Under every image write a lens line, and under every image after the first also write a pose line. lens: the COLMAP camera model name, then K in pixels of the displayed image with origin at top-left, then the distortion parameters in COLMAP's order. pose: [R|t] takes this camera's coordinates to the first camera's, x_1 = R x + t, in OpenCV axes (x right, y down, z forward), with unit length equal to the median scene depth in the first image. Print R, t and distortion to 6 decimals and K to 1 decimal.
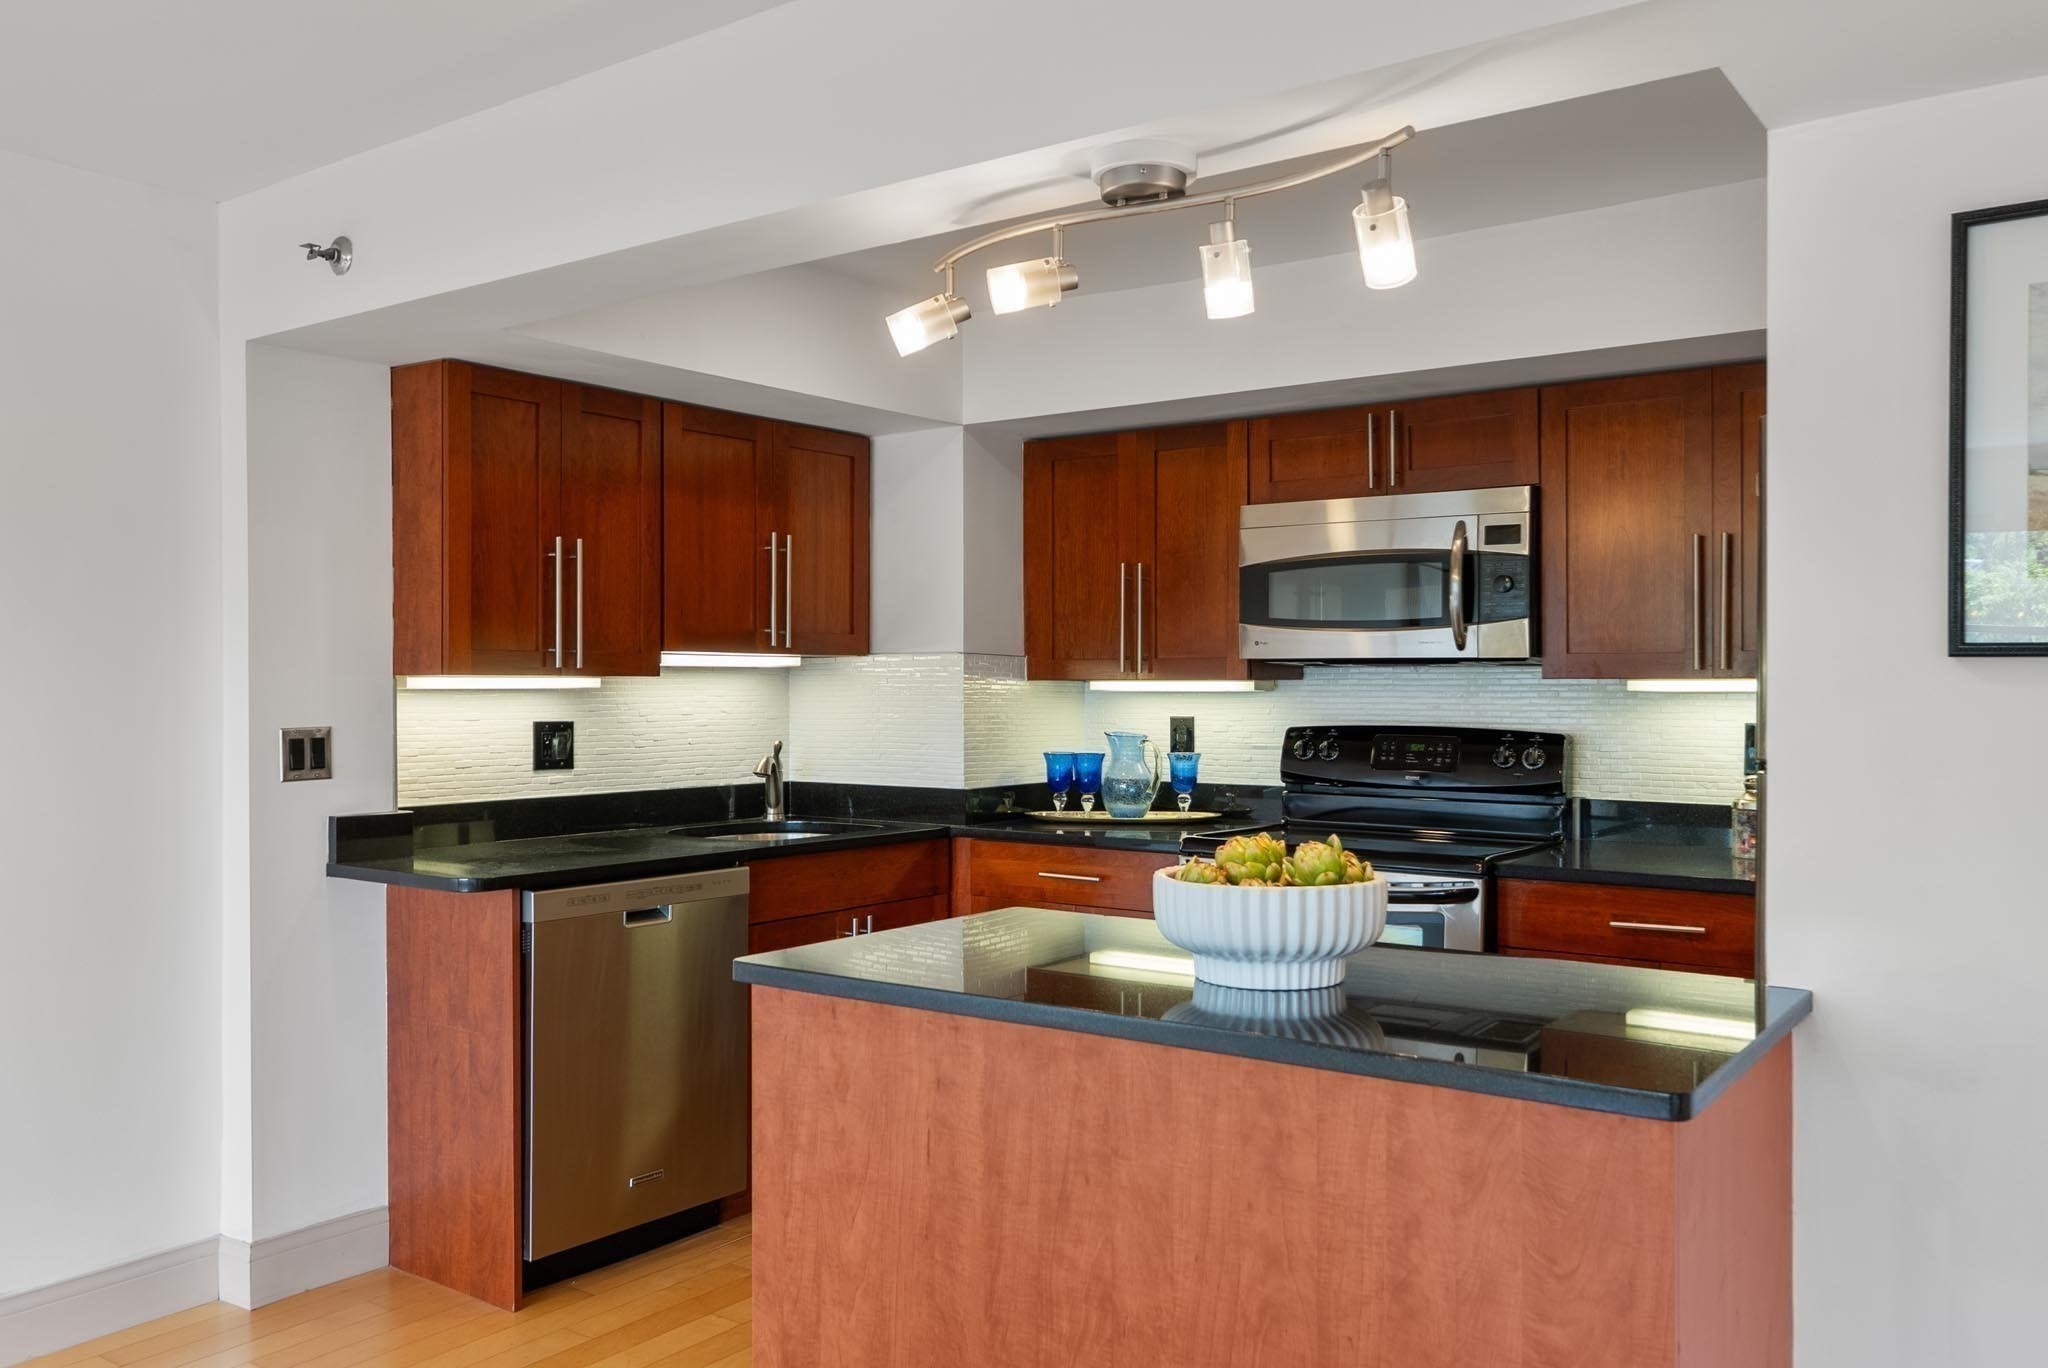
lens RADIAL K [[1576.6, 0, 1024.0], [0, 1576.6, 684.0], [0, 0, 1]] dist [-0.000136, 0.003362]
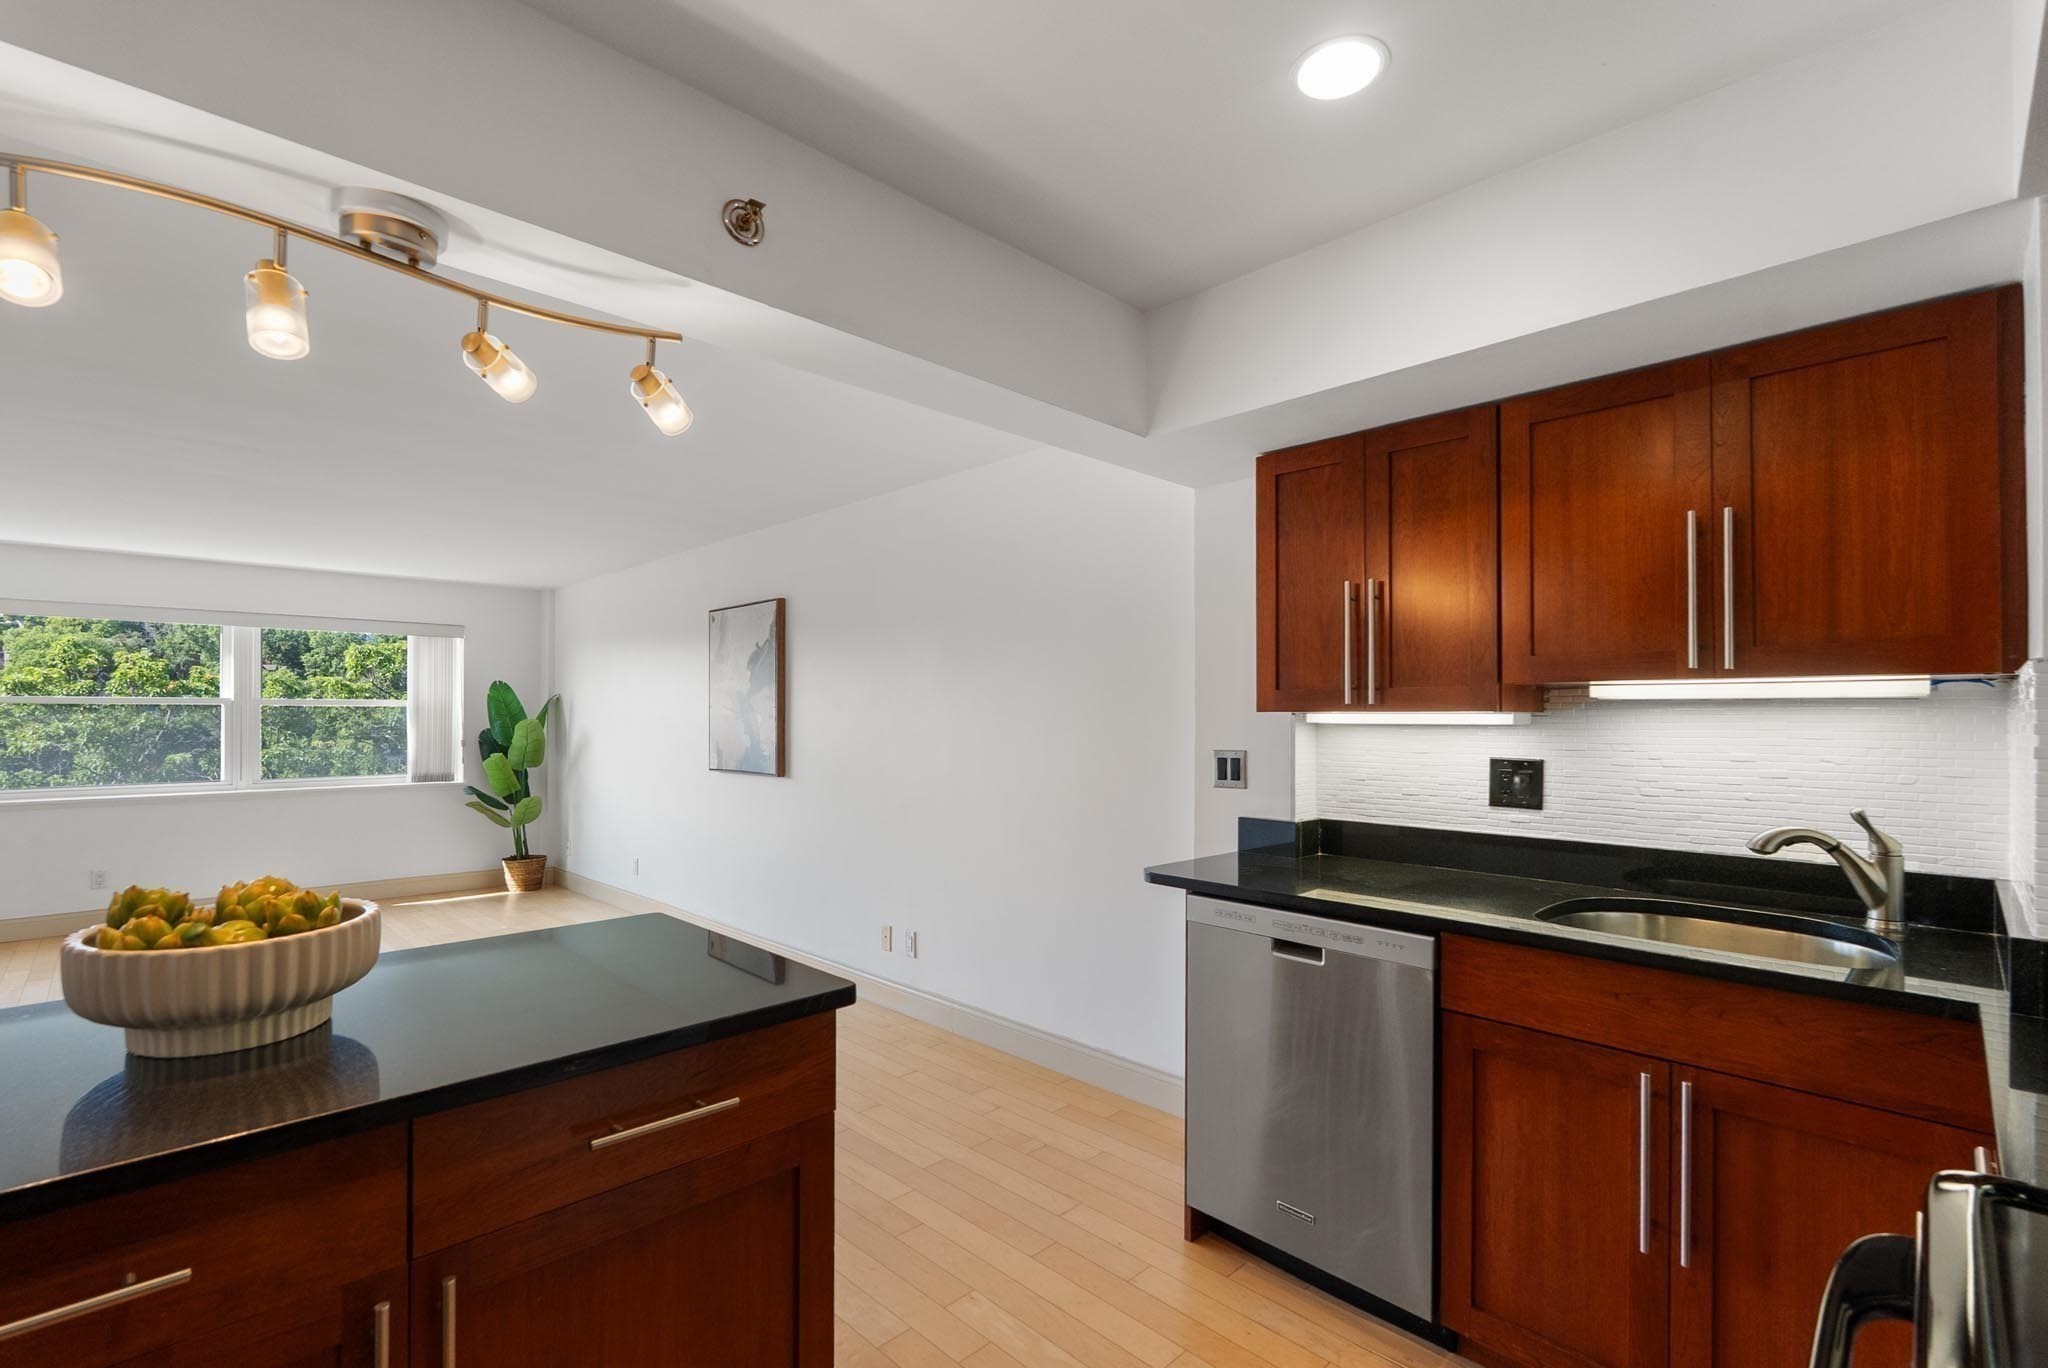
lens RADIAL K [[911.4, 0, 1017.5], [0, 911.4, 716.1], [0, 0, 1]] dist [0.001743, 0.000261]
pose [[-0.167103, 0.000253, -0.985939, 0.367200], [-0.001048, 0.999999, 0.000434, -0.003296], [0.985939, 0.001105, -0.167102, 0.920783]]
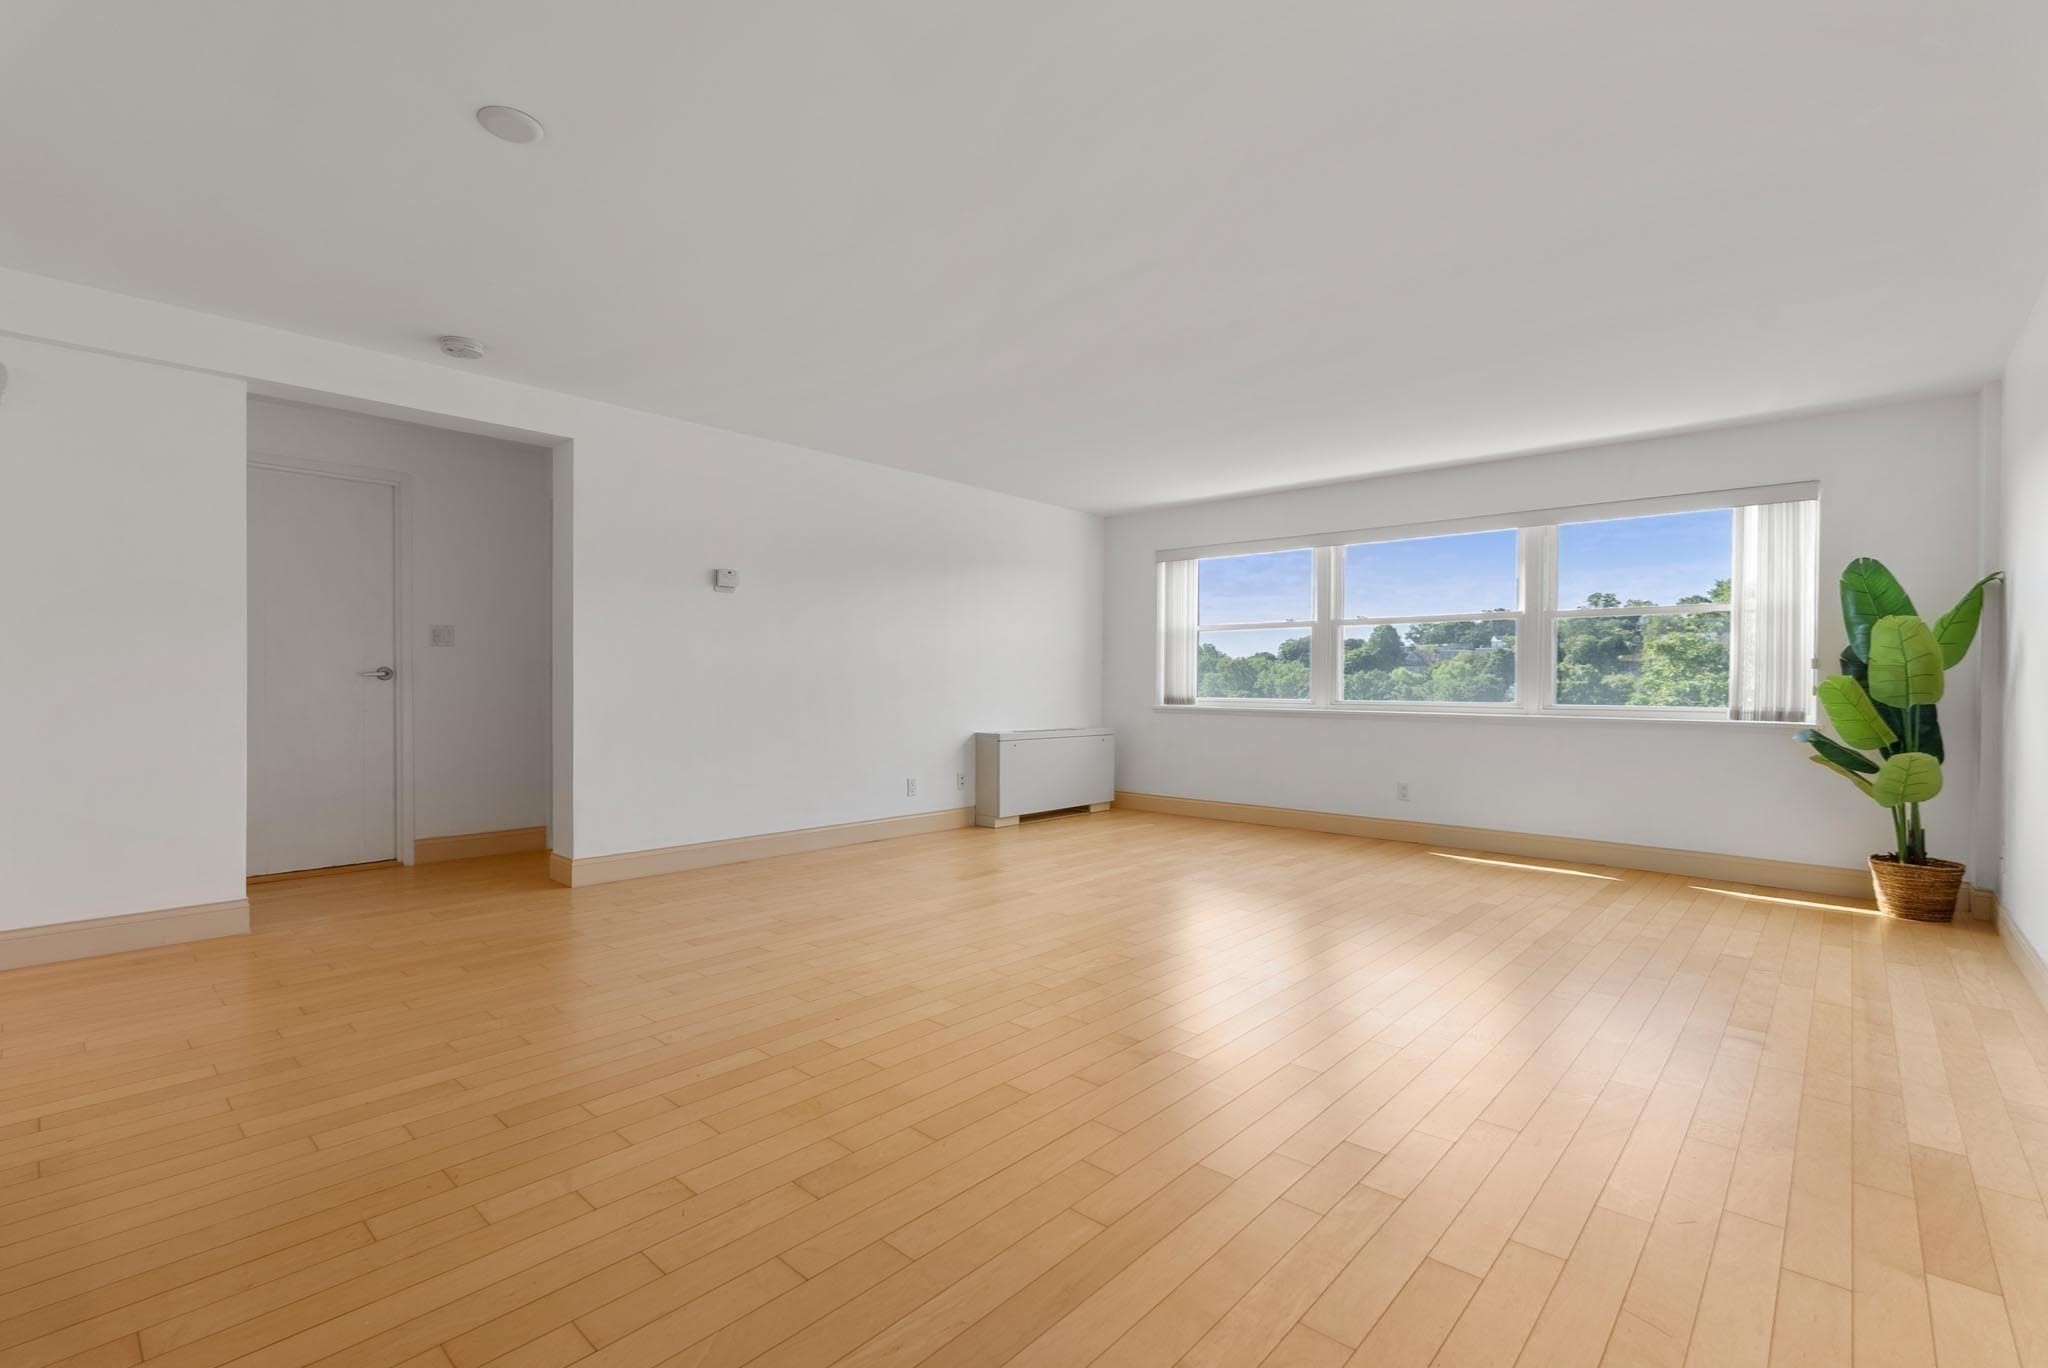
lens RADIAL K [[911.3, 0, 1021.7], [0, 911.3, 690.6], [0, 0, 1]] dist [-0.025735, -0.000096]
pose [[-0.992310, -0.010834, 0.123303, -0.447902], [-0.009779, 0.999910, 0.009162, 0.096068], [-0.123391, 0.007886, -0.992327, 0.768648]]
